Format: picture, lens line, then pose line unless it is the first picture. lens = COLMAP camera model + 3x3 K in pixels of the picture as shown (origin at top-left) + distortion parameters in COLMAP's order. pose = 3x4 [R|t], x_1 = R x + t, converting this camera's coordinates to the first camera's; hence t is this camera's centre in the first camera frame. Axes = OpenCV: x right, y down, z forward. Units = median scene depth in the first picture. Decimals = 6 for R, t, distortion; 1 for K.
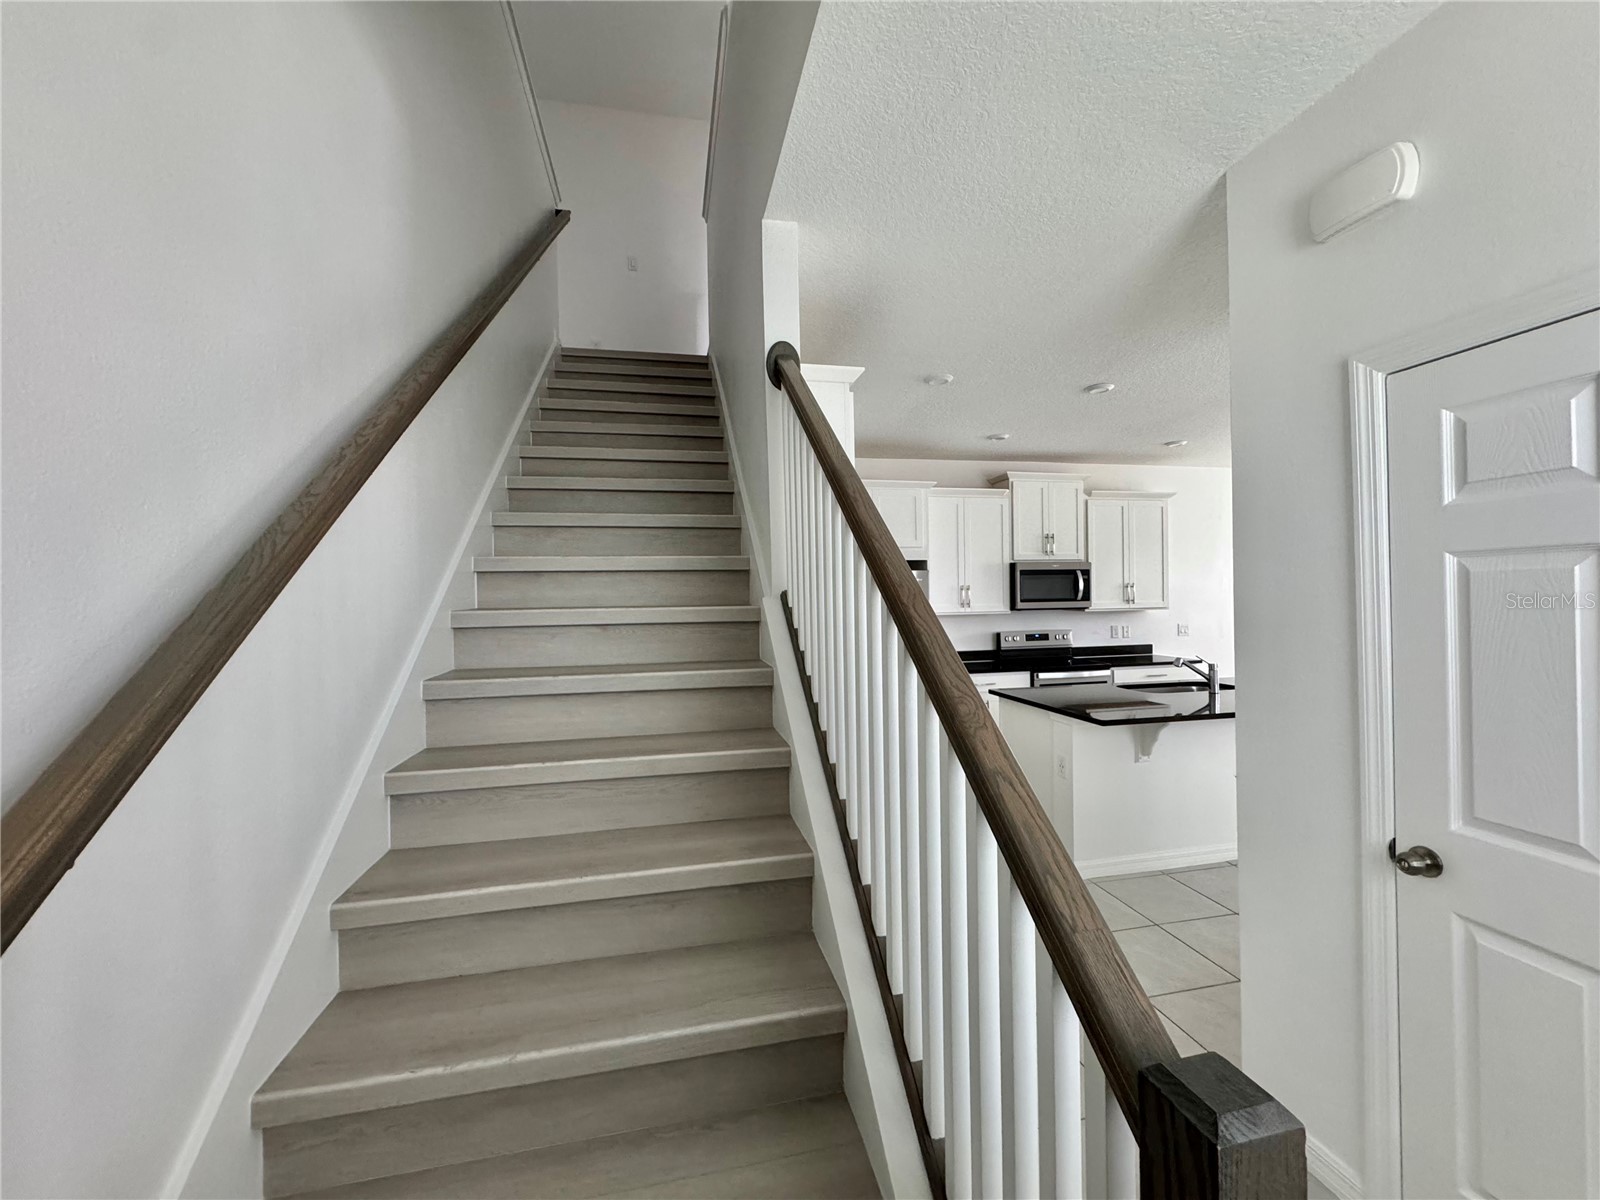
lens RADIAL K [[637.5, 0, 797.0], [0, 637.5, 597.4], [0, 0, 1]] dist [-0.005272, 0.001133]
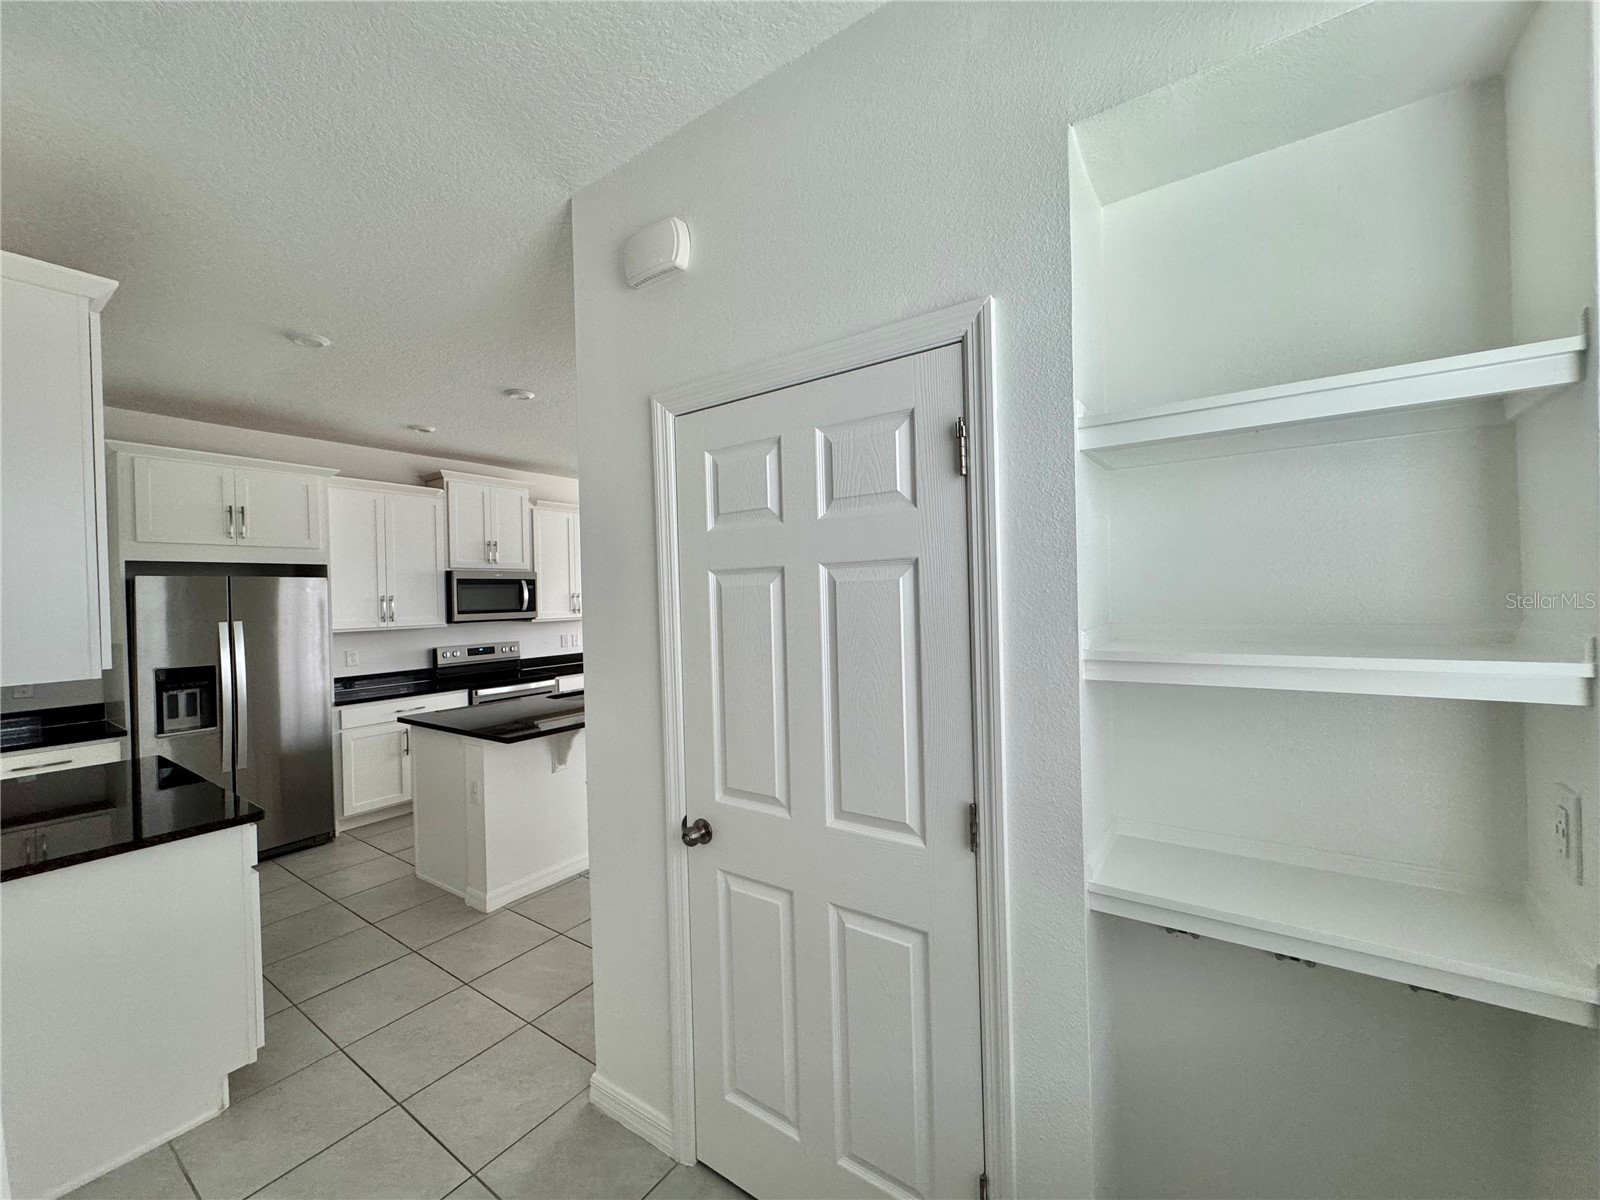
lens RADIAL K [[637.5, 0, 797.1], [0, 637.5, 598.0], [0, 0, 1]] dist [-0.005272, 0.001133]
pose [[0.726231, -0.005689, 0.687427, 0.077726], [0.014475, 0.999871, -0.007018, -0.002159], [-0.687298, 0.015048, 0.726219, 0.002221]]
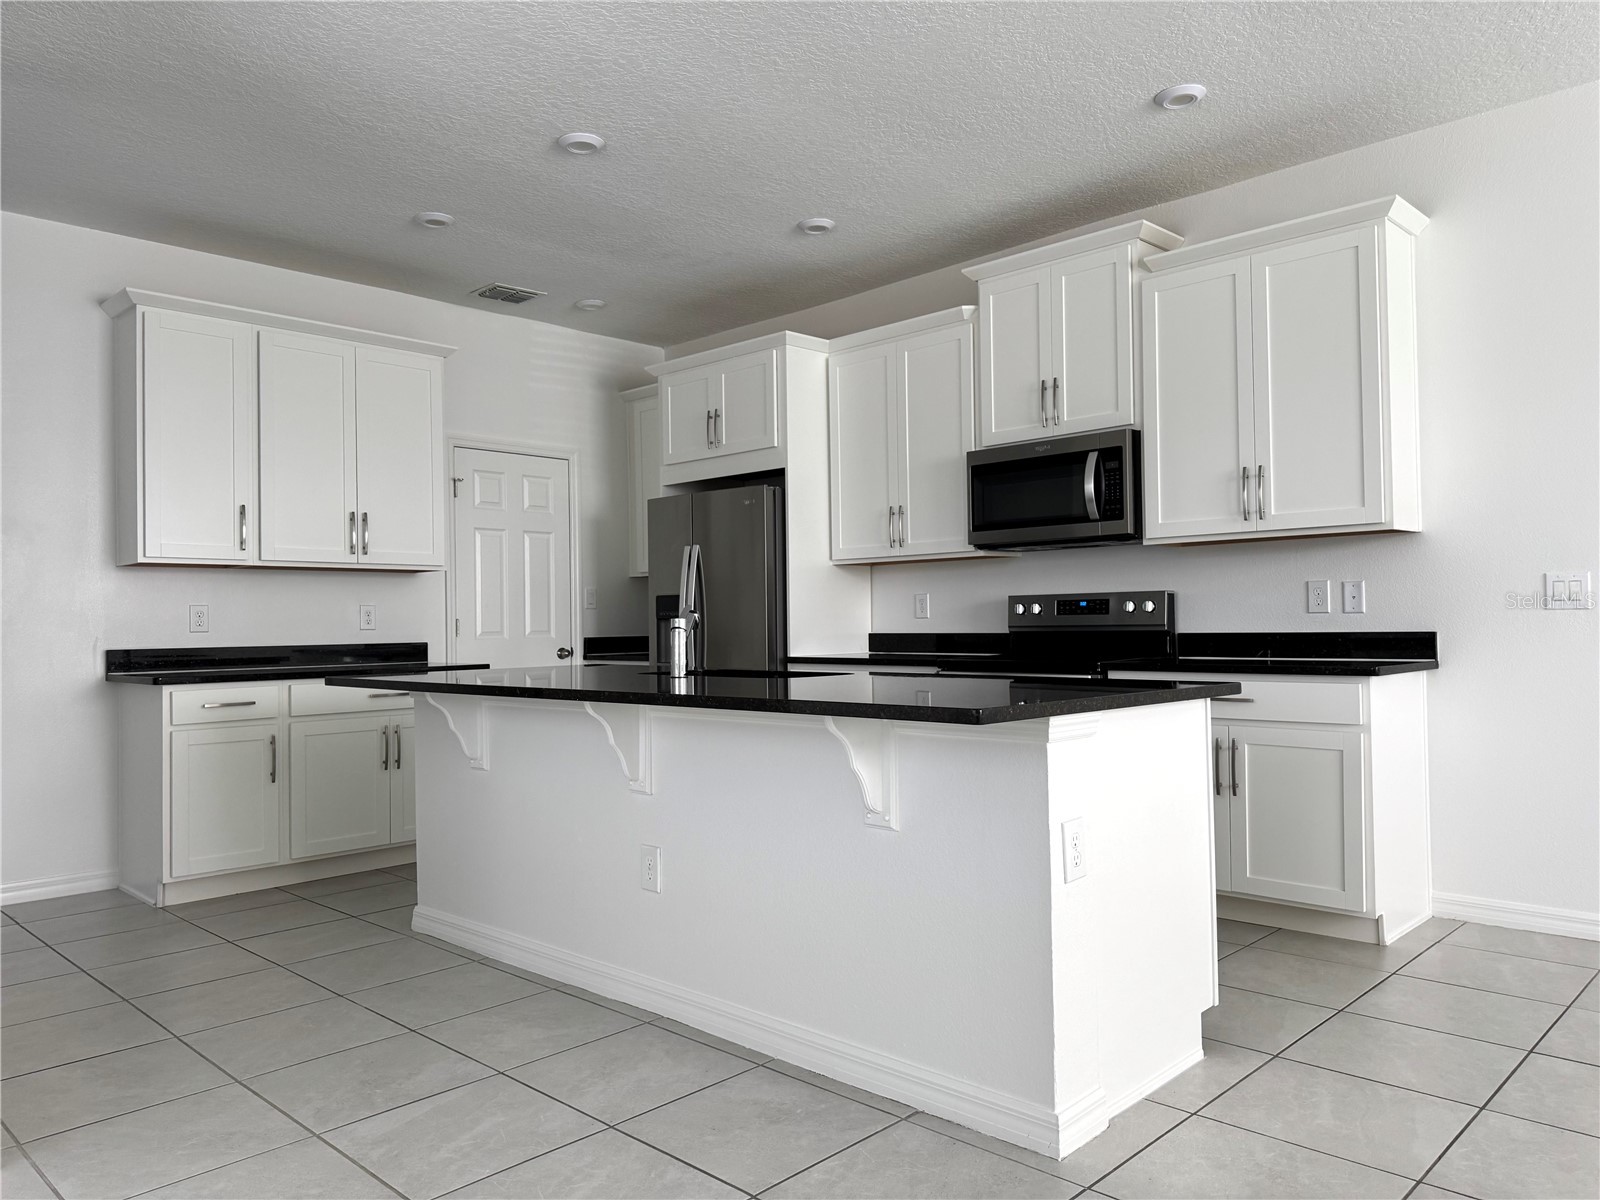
lens RADIAL K [[1110.8, 0, 811.1], [0, 1110.8, 613.1], [0, 0, 1]] dist [0.041289, -0.052351]
pose [[0.574900, -0.000404, -0.818224, 0.997777], [0.008368, 0.999950, 0.005386, 0.065927], [0.818181, -0.009944, 0.574875, 0.408466]]
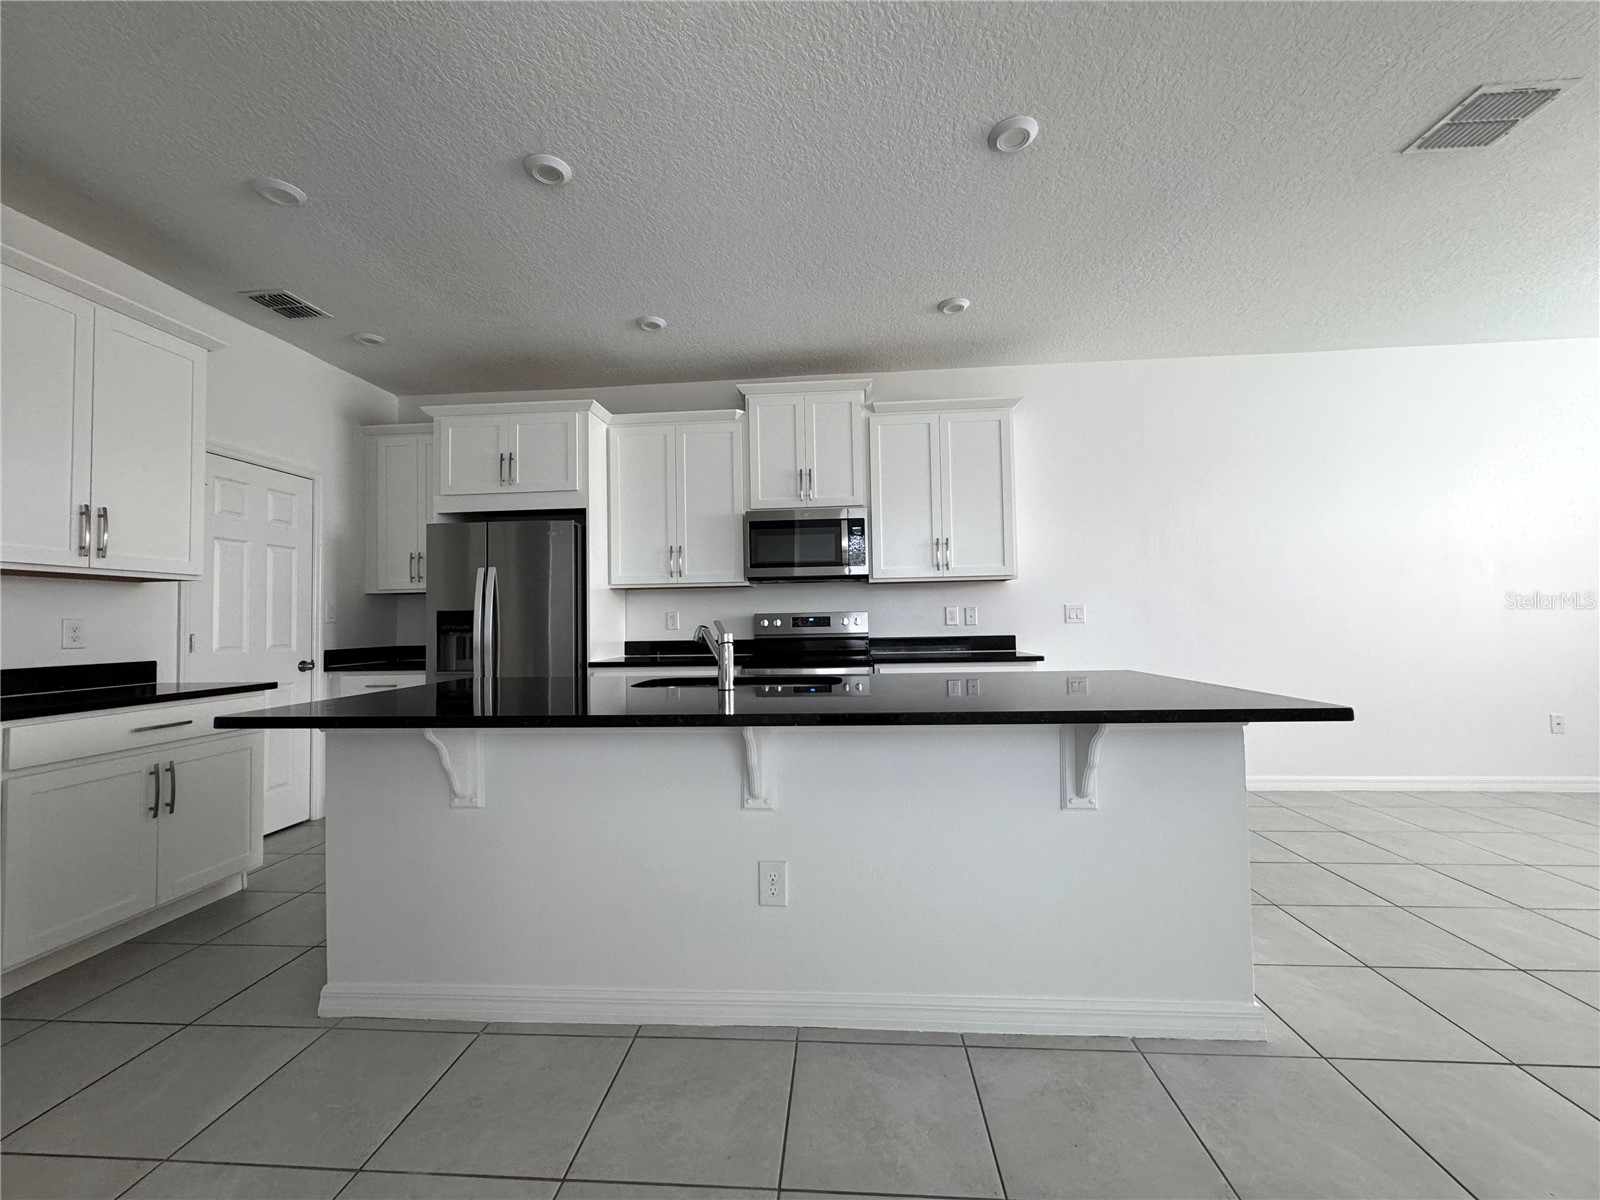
lens RADIAL K [[637.5, 0, 798.1], [0, 637.5, 597.7], [0, 0, 1]] dist [-0.005272, 0.001133]
pose [[0.961305, -0.012262, -0.275213, 0.601238], [0.004405, 0.999565, -0.029148, 0.061318], [0.275451, 0.026808, 0.960941, 0.352432]]
